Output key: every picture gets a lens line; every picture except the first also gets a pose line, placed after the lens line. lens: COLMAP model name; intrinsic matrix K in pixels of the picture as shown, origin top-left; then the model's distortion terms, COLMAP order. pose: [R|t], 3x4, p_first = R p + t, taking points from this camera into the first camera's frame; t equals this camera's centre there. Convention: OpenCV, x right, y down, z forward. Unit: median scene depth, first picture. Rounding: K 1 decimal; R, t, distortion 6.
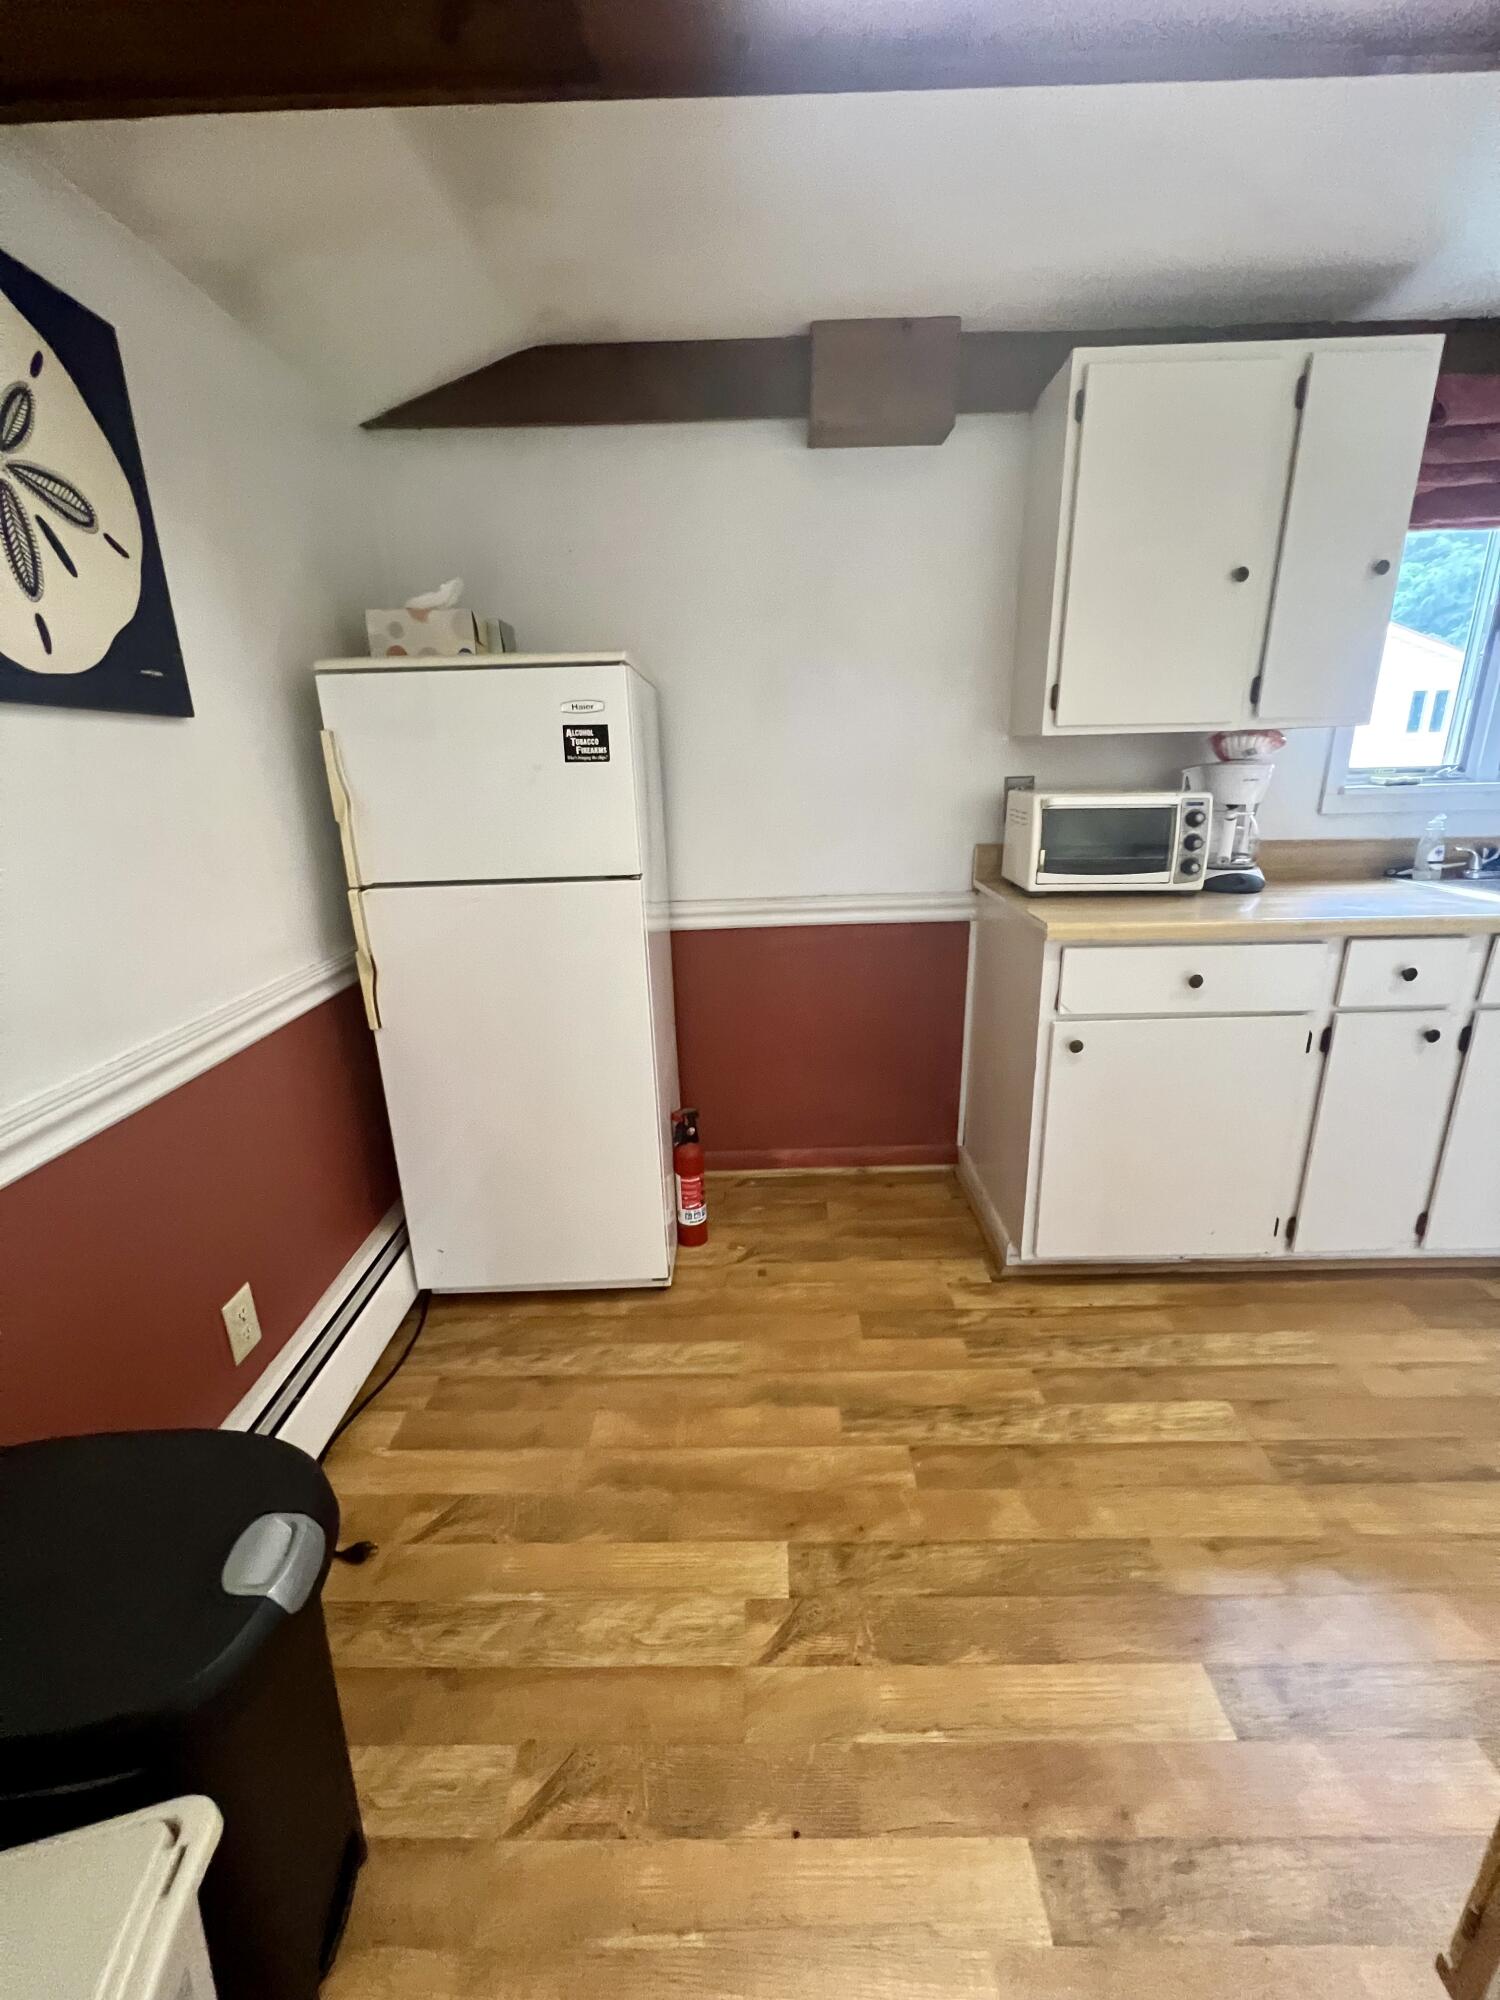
lens RADIAL K [[800.3, 0, 750.7], [0, 800.3, 998.4], [0, 0, 1]] dist [0.000266, -0.000196]
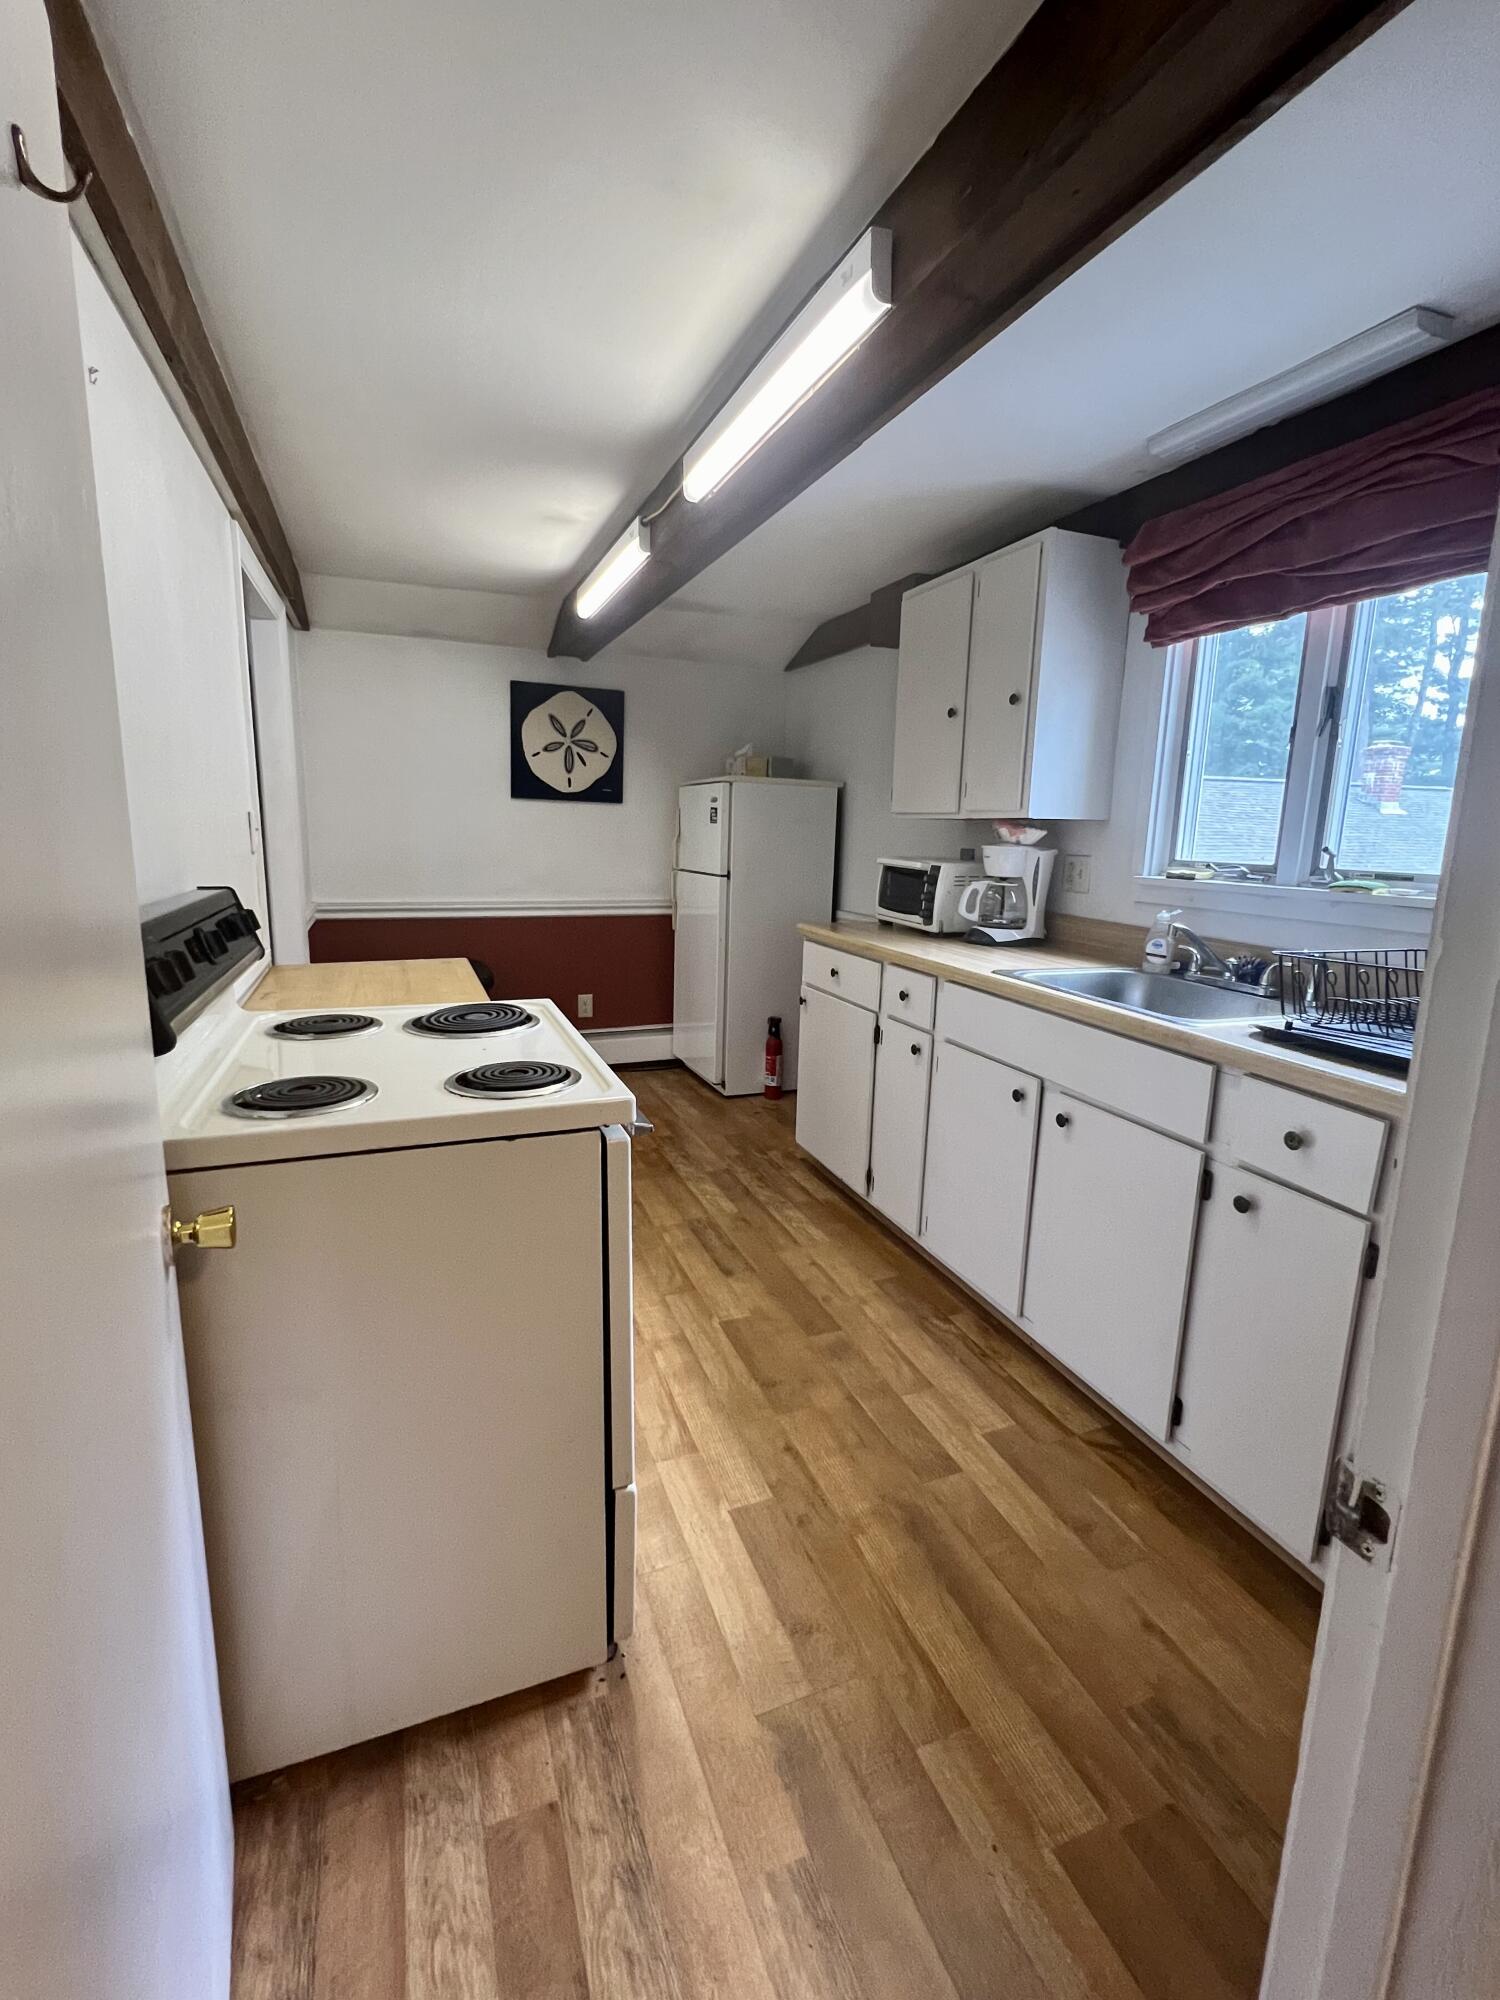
lens RADIAL K [[896.9, 0, 758.8], [0, 896.9, 999.0], [0, 0, 1]] dist [0.000324, -0.000776]
pose [[0.375120, 0.209559, -0.902979, 2.093942], [-0.303288, 0.948244, 0.094071, -0.092920], [0.875957, 0.238575, 0.419262, 0.151589]]
